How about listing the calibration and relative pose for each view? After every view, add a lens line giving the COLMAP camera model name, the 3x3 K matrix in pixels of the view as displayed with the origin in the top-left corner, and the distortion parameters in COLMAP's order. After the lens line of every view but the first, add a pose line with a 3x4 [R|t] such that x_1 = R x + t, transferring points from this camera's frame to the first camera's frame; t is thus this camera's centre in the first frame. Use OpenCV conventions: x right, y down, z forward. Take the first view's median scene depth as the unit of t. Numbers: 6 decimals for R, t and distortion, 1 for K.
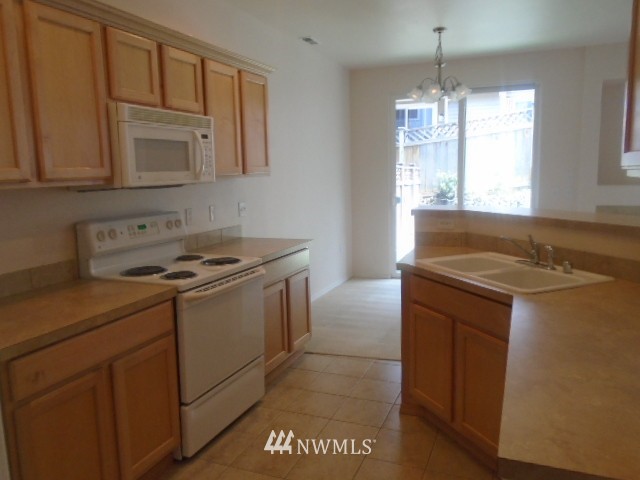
lens RADIAL K [[495.8, 0, 319.3], [0, 495.8, 241.3], [0, 0, 1]] dist [-0.007615, -0.001329]
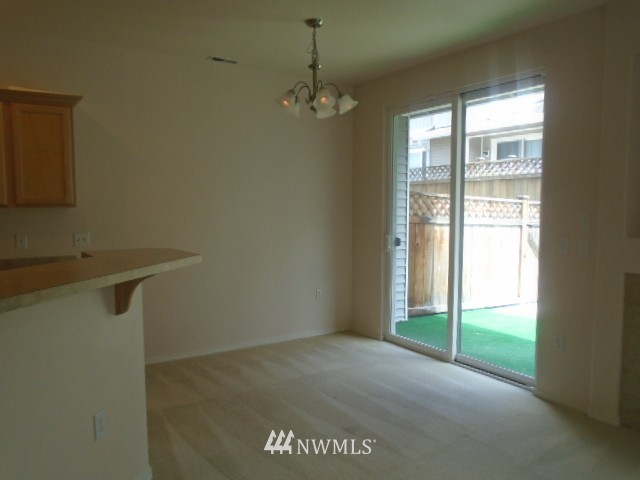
lens RADIAL K [[495.8, 0, 321.1], [0, 495.8, 242.3], [0, 0, 1]] dist [-0.007615, -0.001329]
pose [[0.819957, 0.048413, -0.570374, 0.292636], [-0.089293, 0.995037, -0.043908, -0.020350], [0.565418, 0.086933, 0.820210, 0.158286]]
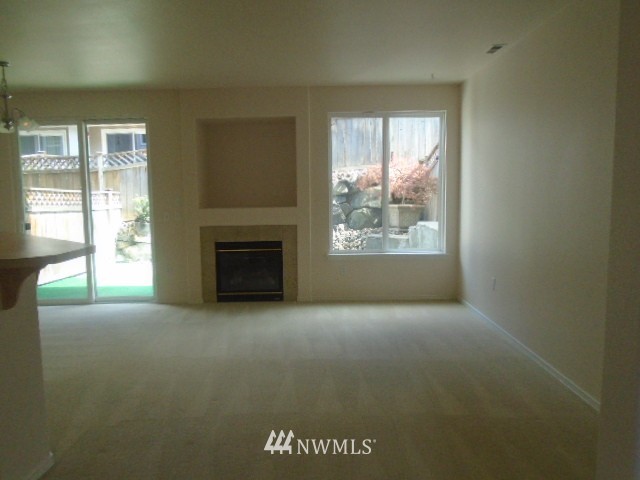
lens RADIAL K [[495.8, 0, 319.3], [0, 495.8, 238.5], [0, 0, 1]] dist [-0.007615, -0.001329]
pose [[0.922483, -0.037783, 0.384184, 0.192445], [0.056904, 0.997636, -0.038523, 0.007167], [-0.381820, 0.057399, 0.922453, -0.079813]]
